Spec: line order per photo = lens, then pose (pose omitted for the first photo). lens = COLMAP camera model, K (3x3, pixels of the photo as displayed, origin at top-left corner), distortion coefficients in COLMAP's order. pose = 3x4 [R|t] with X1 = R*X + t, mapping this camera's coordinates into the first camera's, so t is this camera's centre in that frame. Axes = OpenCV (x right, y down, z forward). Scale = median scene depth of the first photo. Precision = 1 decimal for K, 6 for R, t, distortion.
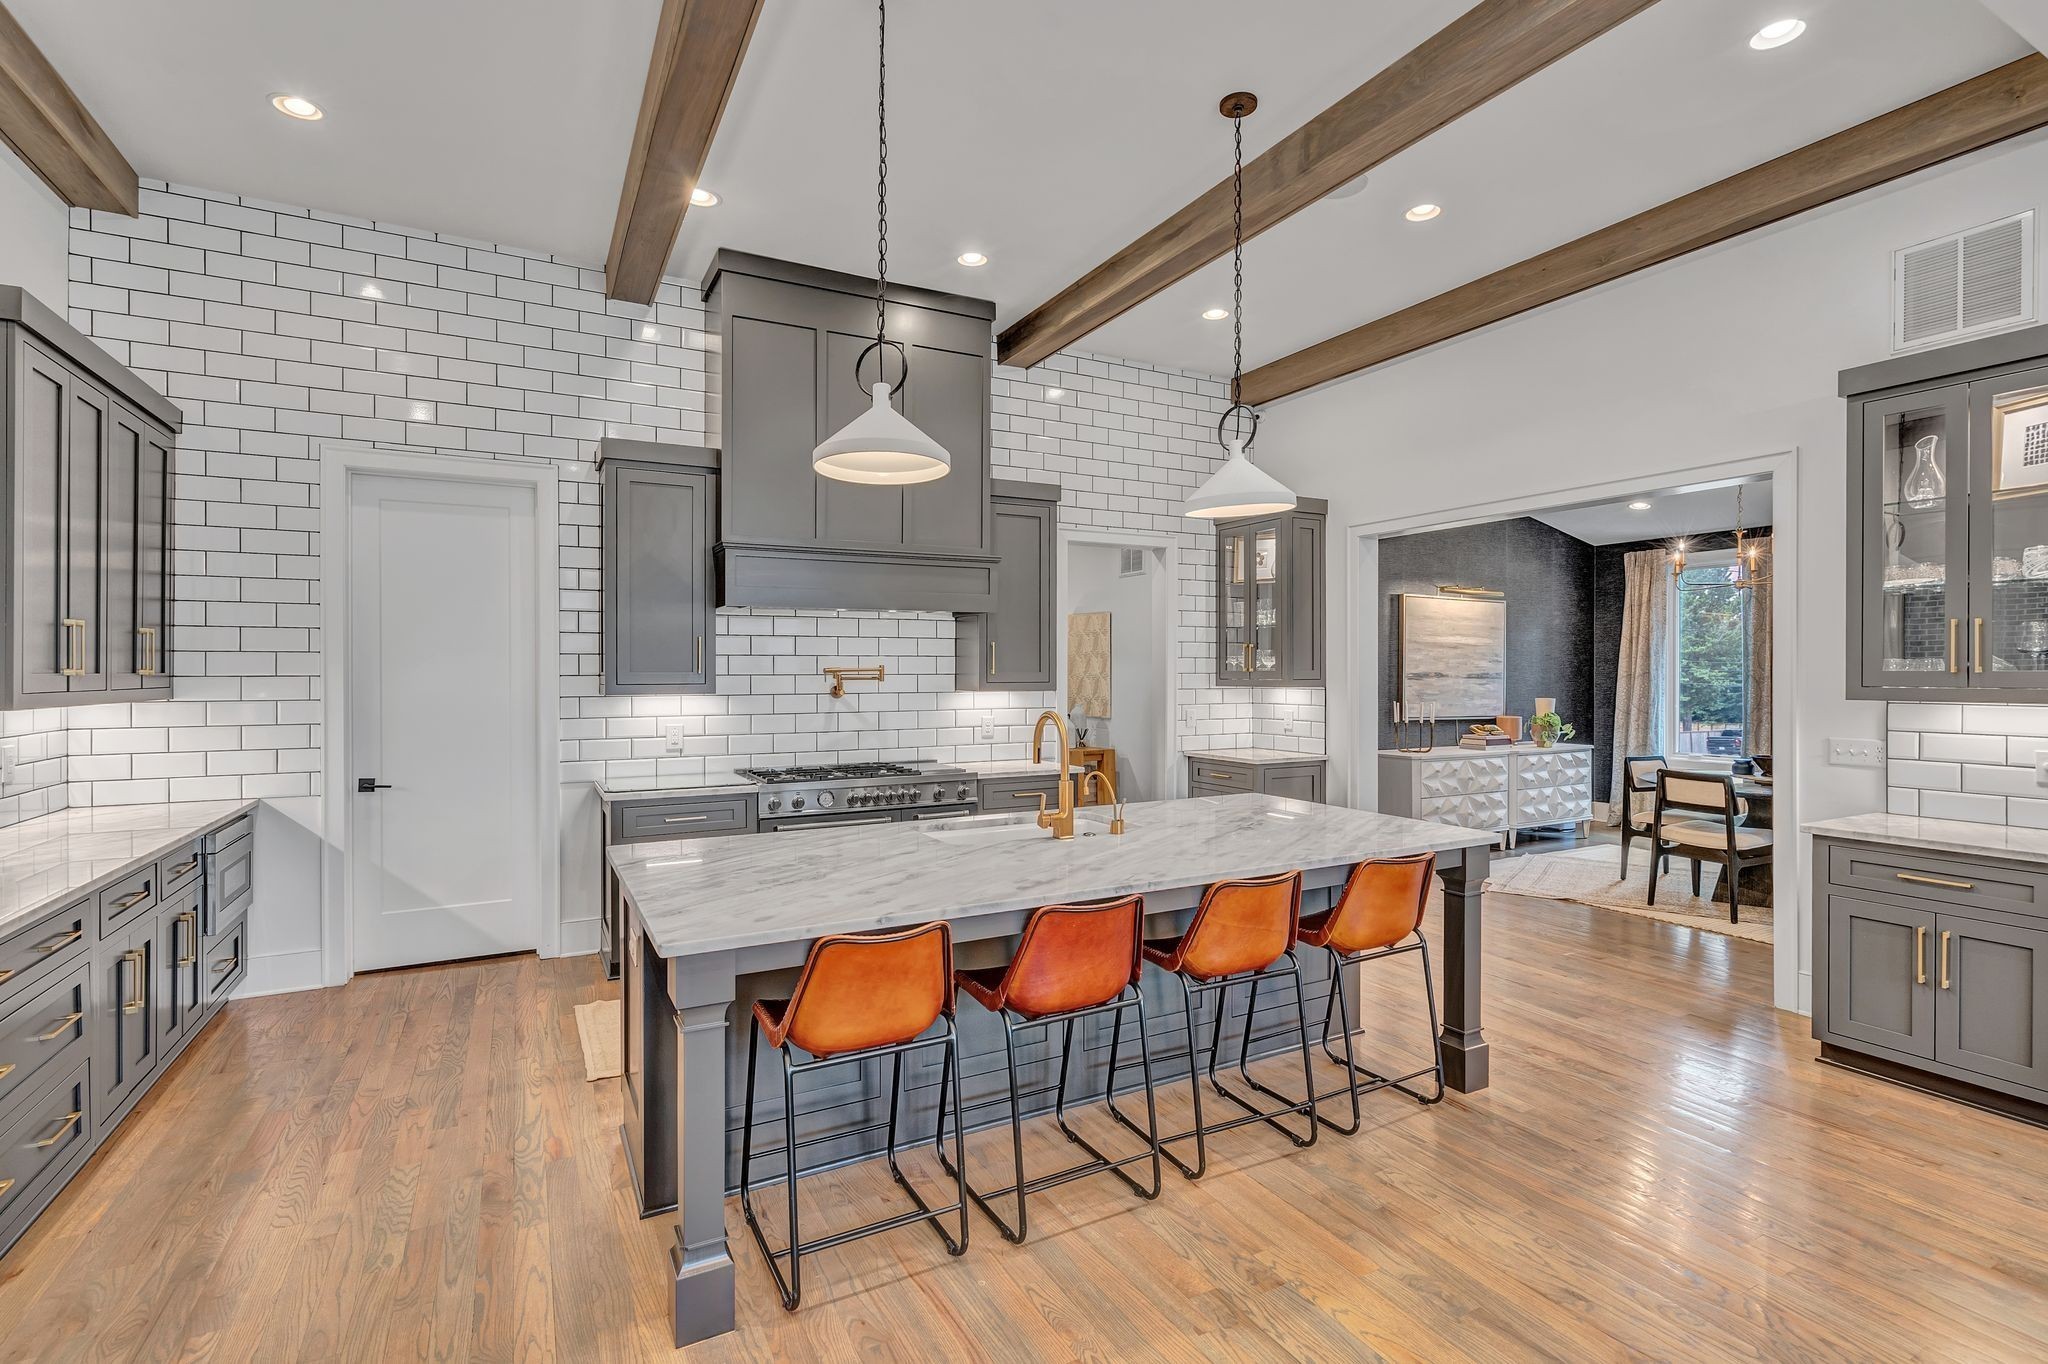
lens RADIAL K [[950.2, 0, 1019.5], [0, 950.2, 665.4], [0, 0, 1]] dist [-0.000343, 0.000075]
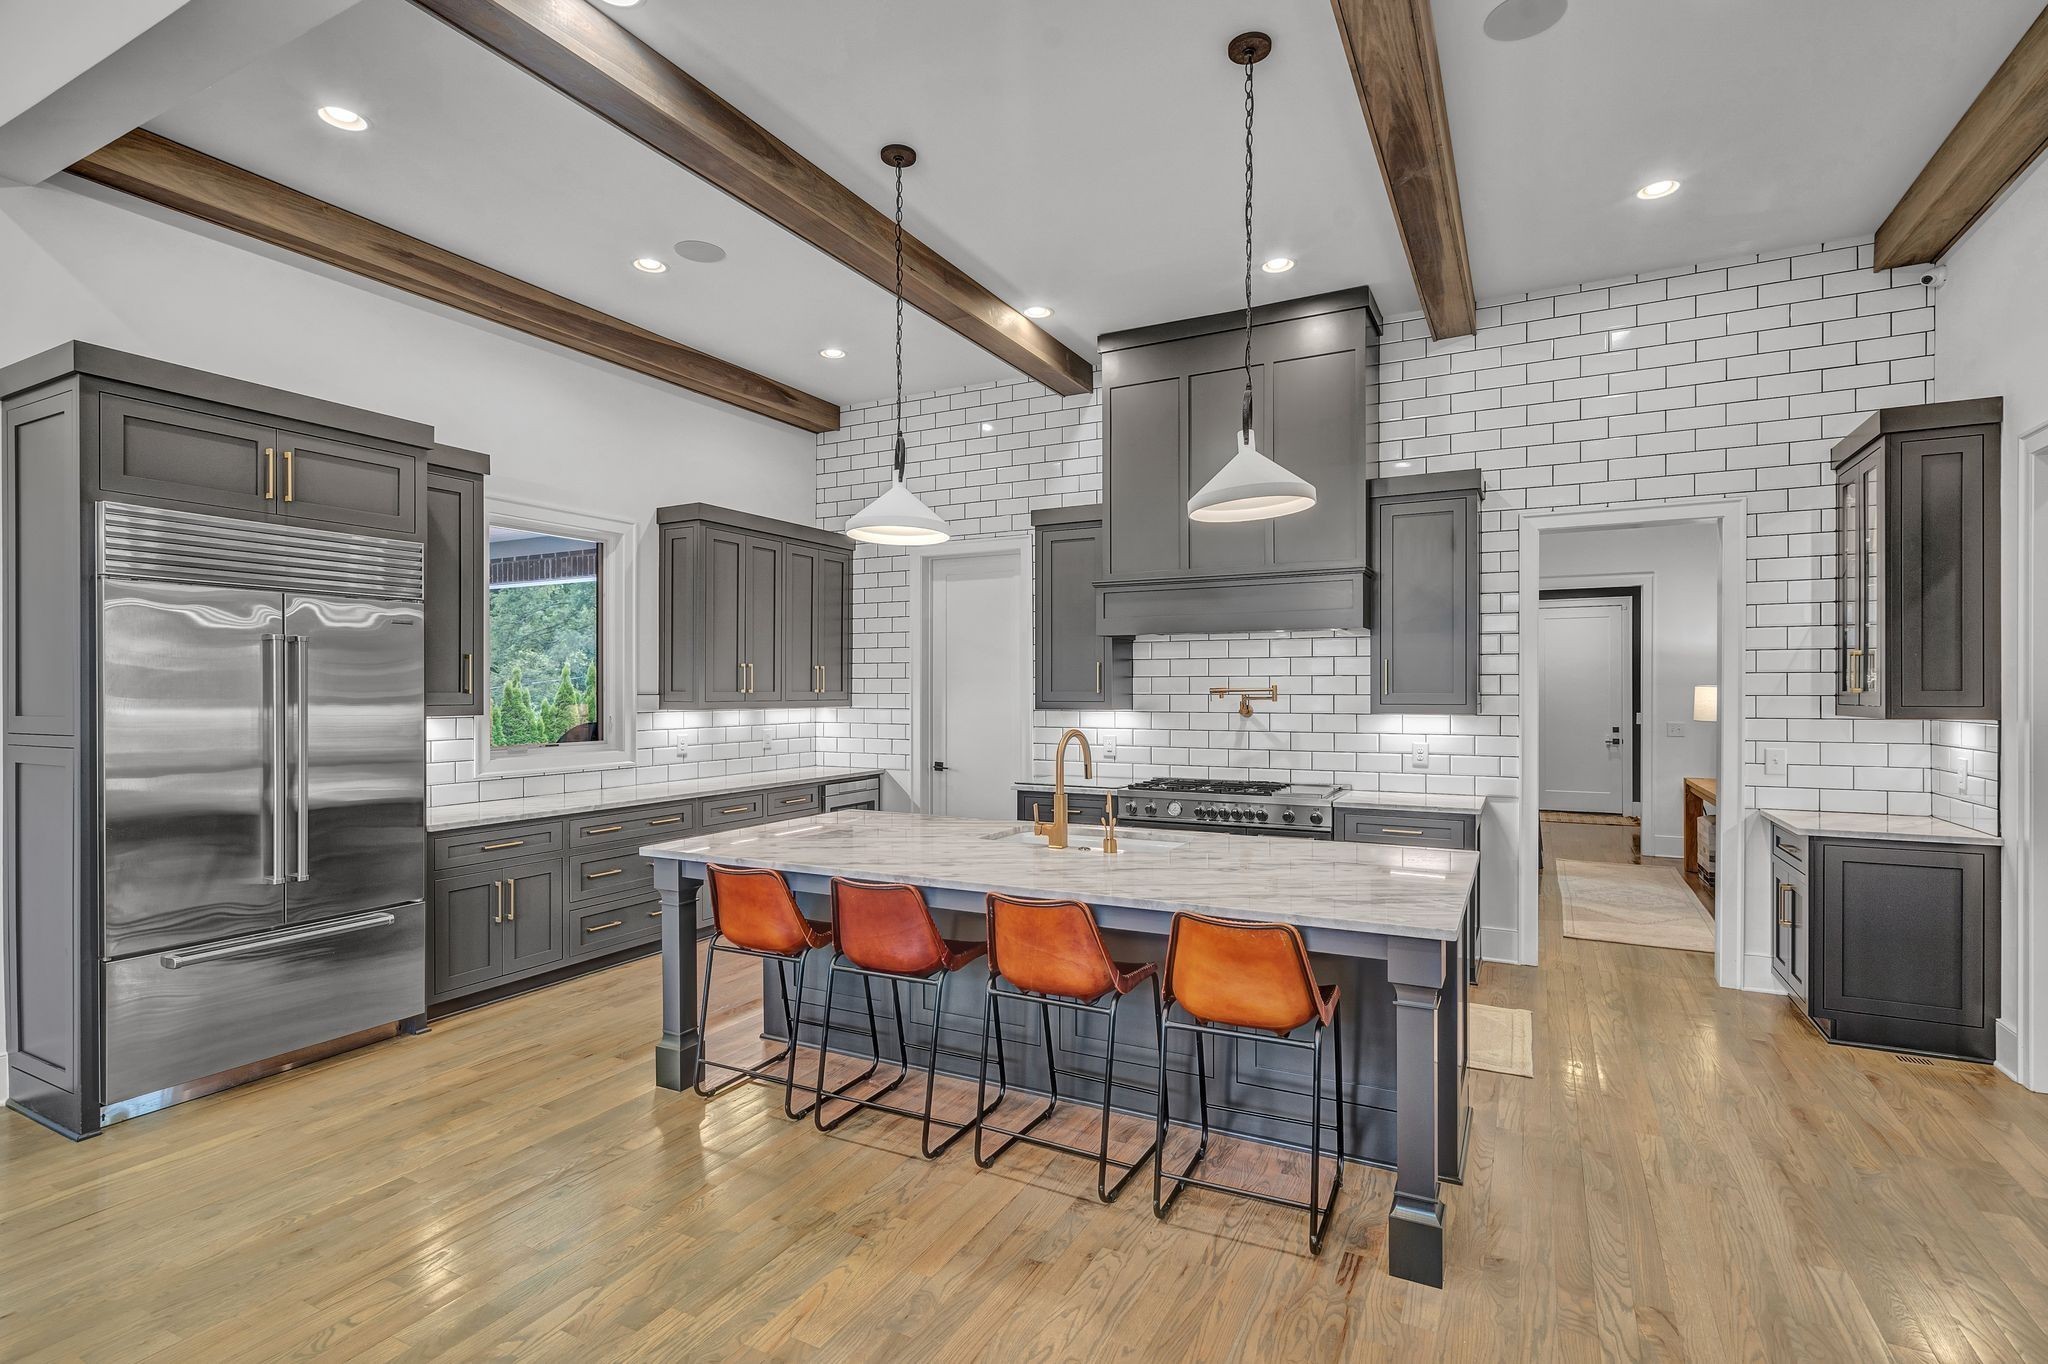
lens RADIAL K [[962.5, 0, 1042.6], [0, 962.5, 689.3], [0, 0, 1]] dist [-0.000491, -0.001070]
pose [[0.574844, 0.002068, -0.818260, 0.588029], [0.004381, 0.999975, 0.005606, -0.003348], [0.818251, -0.006807, 0.574821, 0.228216]]
